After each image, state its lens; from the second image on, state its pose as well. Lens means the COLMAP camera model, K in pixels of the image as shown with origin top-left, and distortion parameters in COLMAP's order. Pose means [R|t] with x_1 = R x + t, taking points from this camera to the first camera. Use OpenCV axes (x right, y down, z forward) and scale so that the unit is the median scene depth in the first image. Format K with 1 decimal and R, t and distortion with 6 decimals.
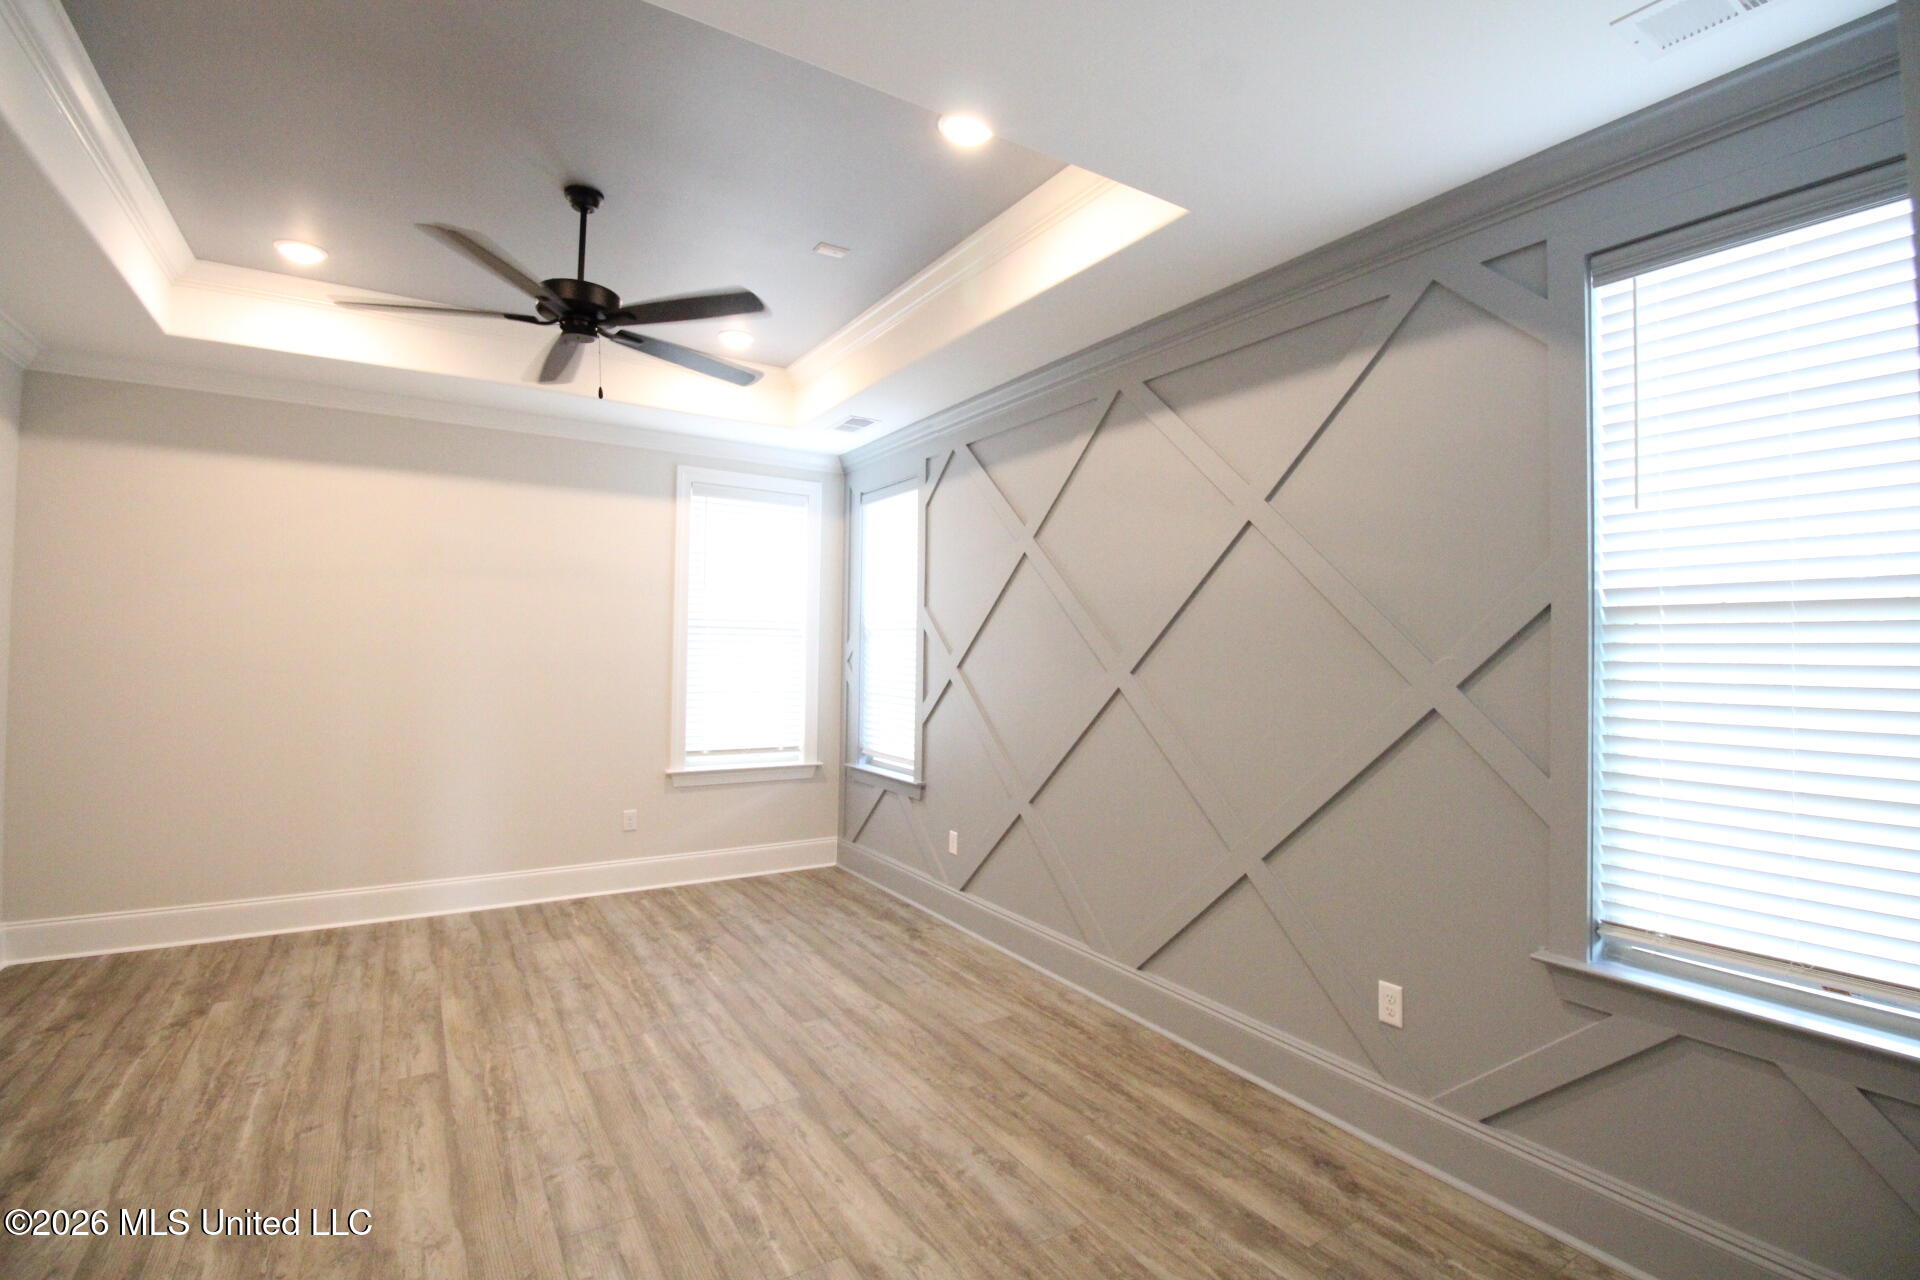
lens RADIAL K [[887.2, 0, 974.3], [0, 887.2, 634.5], [0, 0, 1]] dist [0.000087, -0.004944]
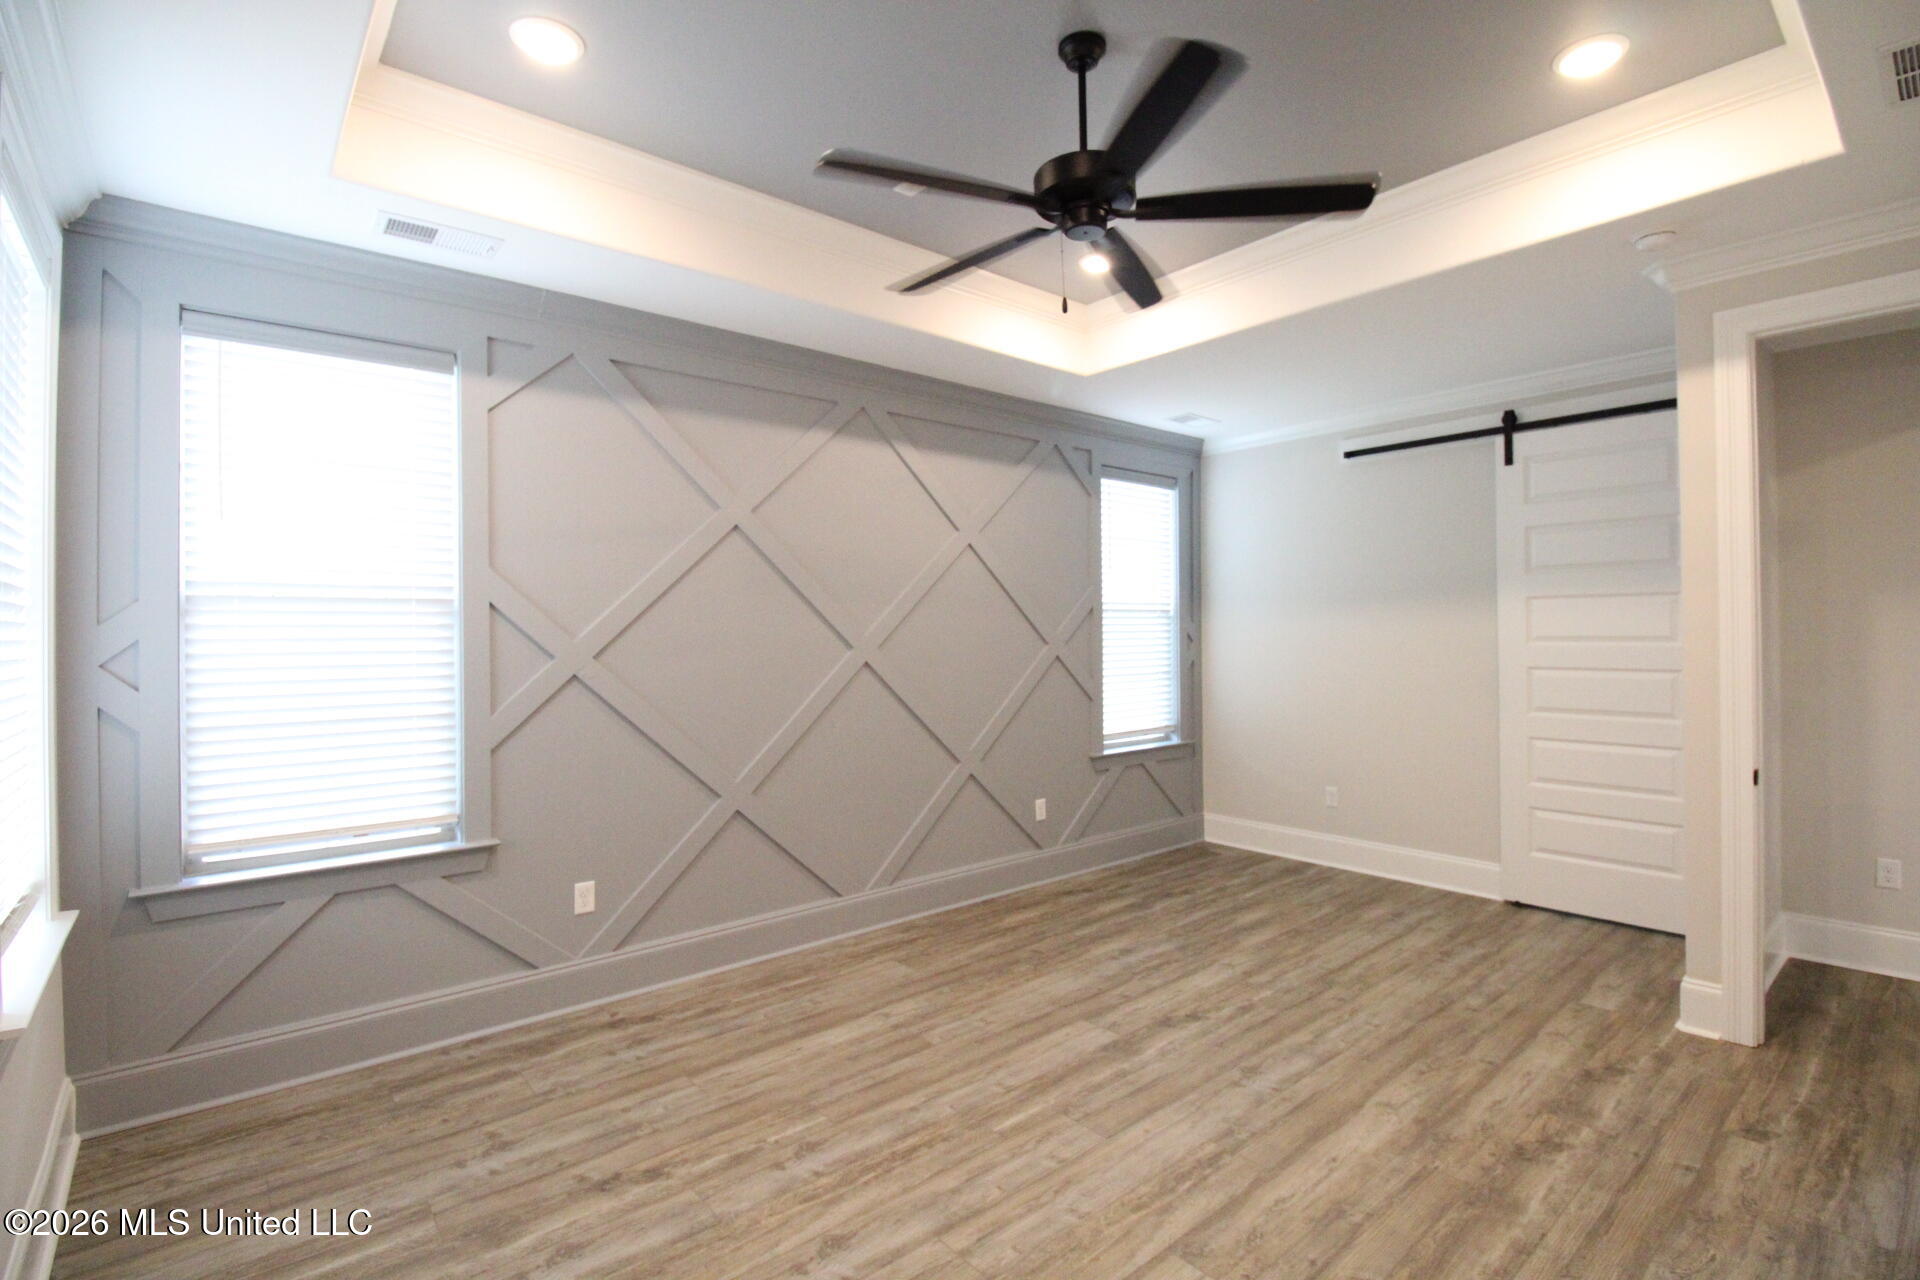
lens RADIAL K [[887.2, 0, 973.3], [0, 887.2, 634.9], [0, 0, 1]] dist [0.000087, -0.004944]
pose [[-0.140881, -0.013234, 0.989938, -1.221564], [-0.008672, 0.999889, 0.012133, 0.011577], [-0.989989, -0.006876, -0.140980, 1.224454]]
